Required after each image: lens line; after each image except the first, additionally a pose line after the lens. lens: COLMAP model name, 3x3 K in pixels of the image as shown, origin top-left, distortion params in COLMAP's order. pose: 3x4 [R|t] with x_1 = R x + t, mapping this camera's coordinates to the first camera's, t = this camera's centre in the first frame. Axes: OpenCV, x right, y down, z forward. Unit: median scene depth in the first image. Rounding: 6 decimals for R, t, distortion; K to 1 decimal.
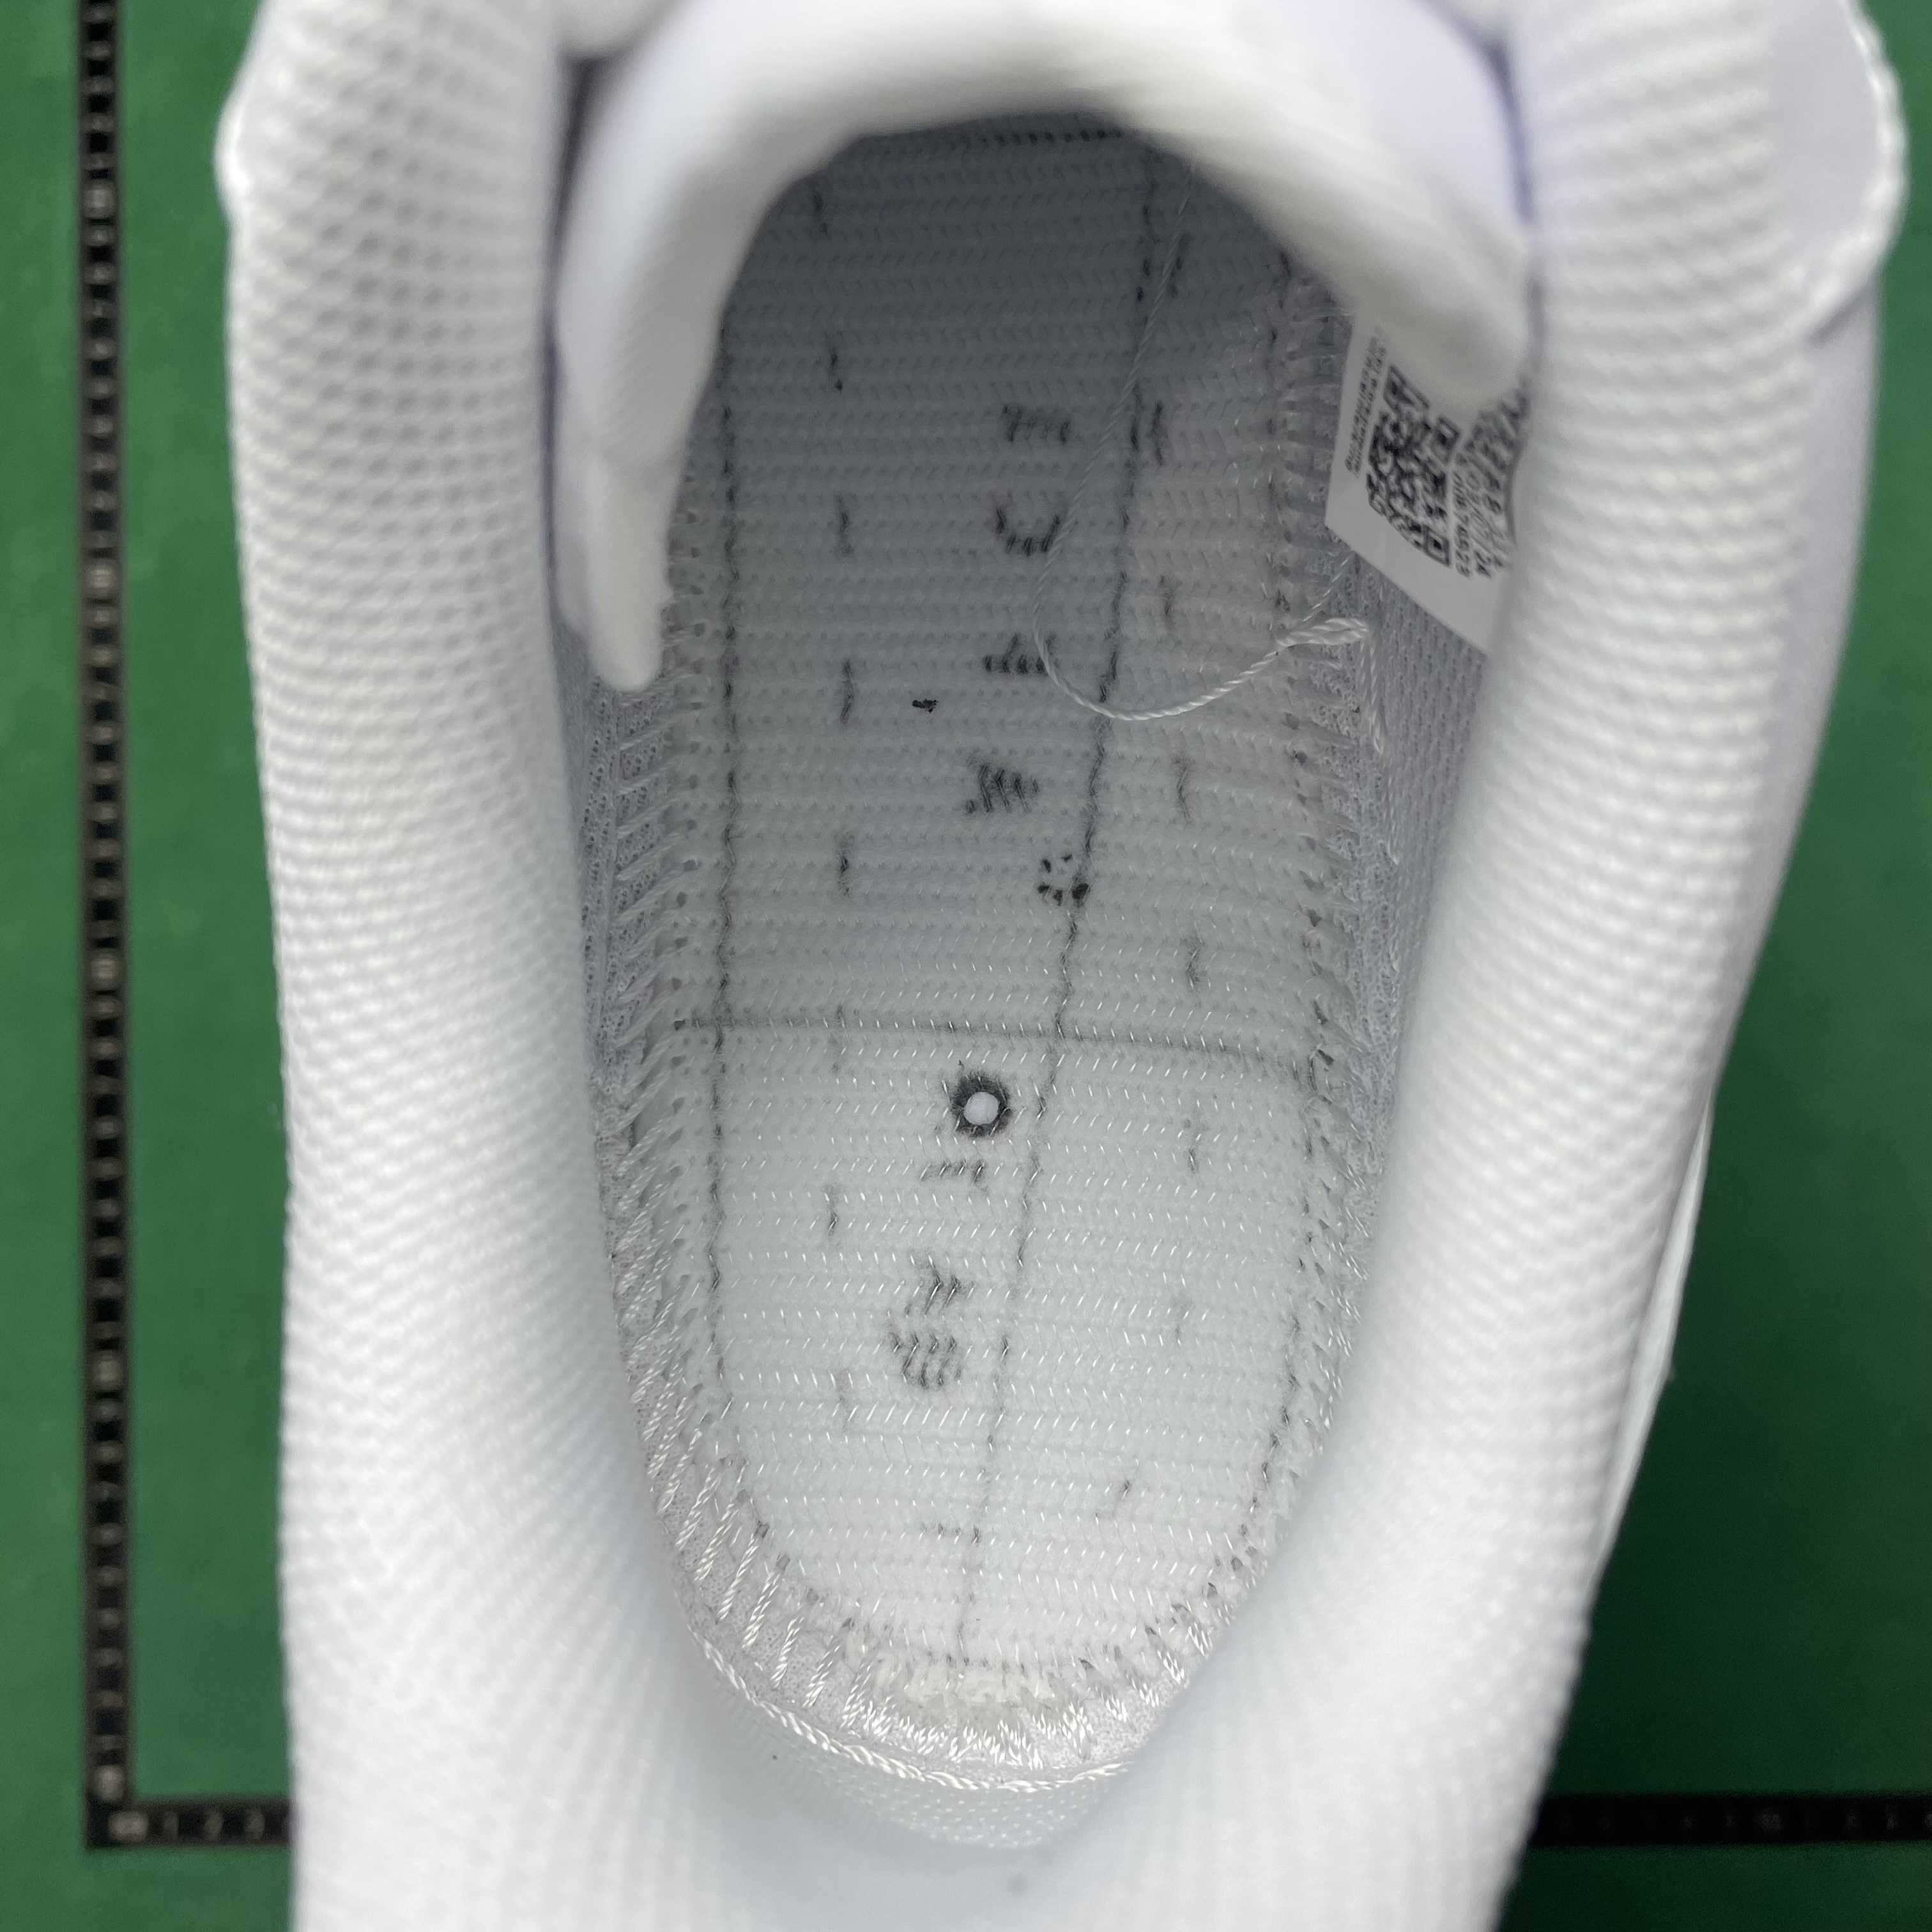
lens RADIAL K [[1960.6, 0, 969.5], [0, 1960.6, 975.1], [0, 0, 1]] dist [0.076196, 0.000000]
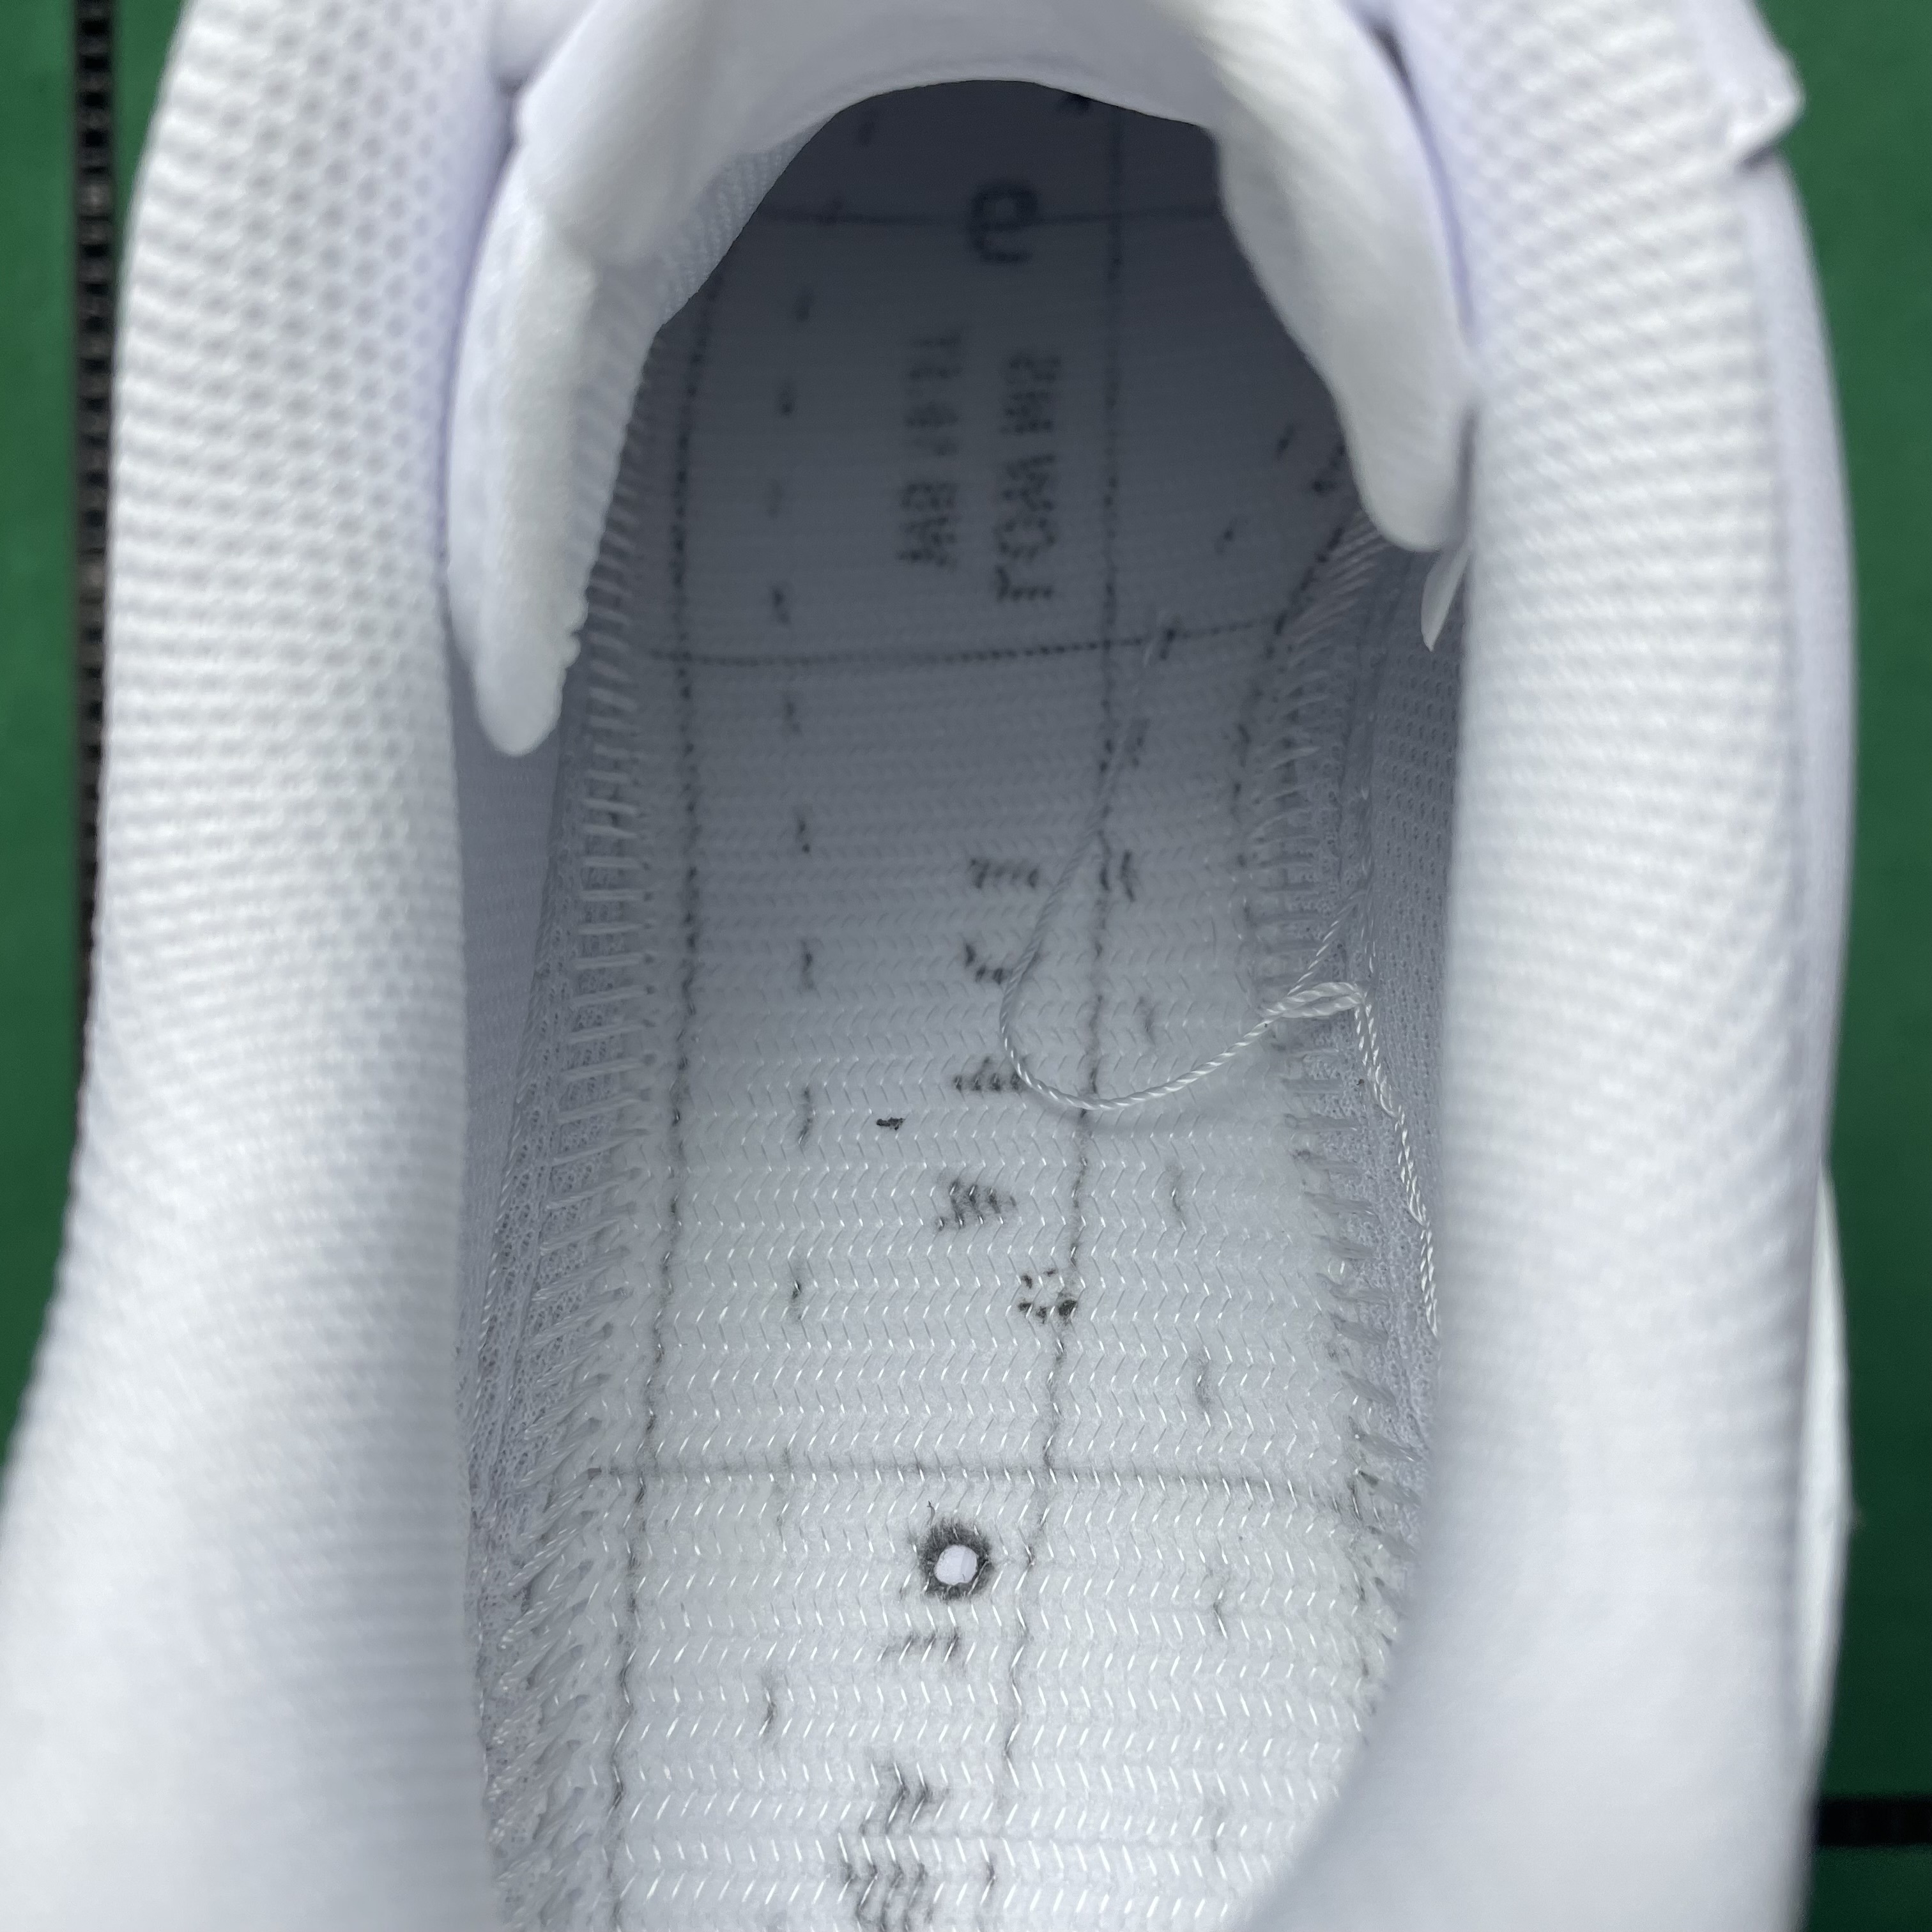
lens RADIAL K [[1960.6, 0, 969.7], [0, 1960.6, 959.2], [0, 0, 1]] dist [0.076196, 0.000000]
pose [[0.999843, -0.017233, 0.003999, 0.012595], [0.017226, 0.896886, -0.441926, 0.205100], [0.004029, 0.441926, 0.897043, 0.148600]]
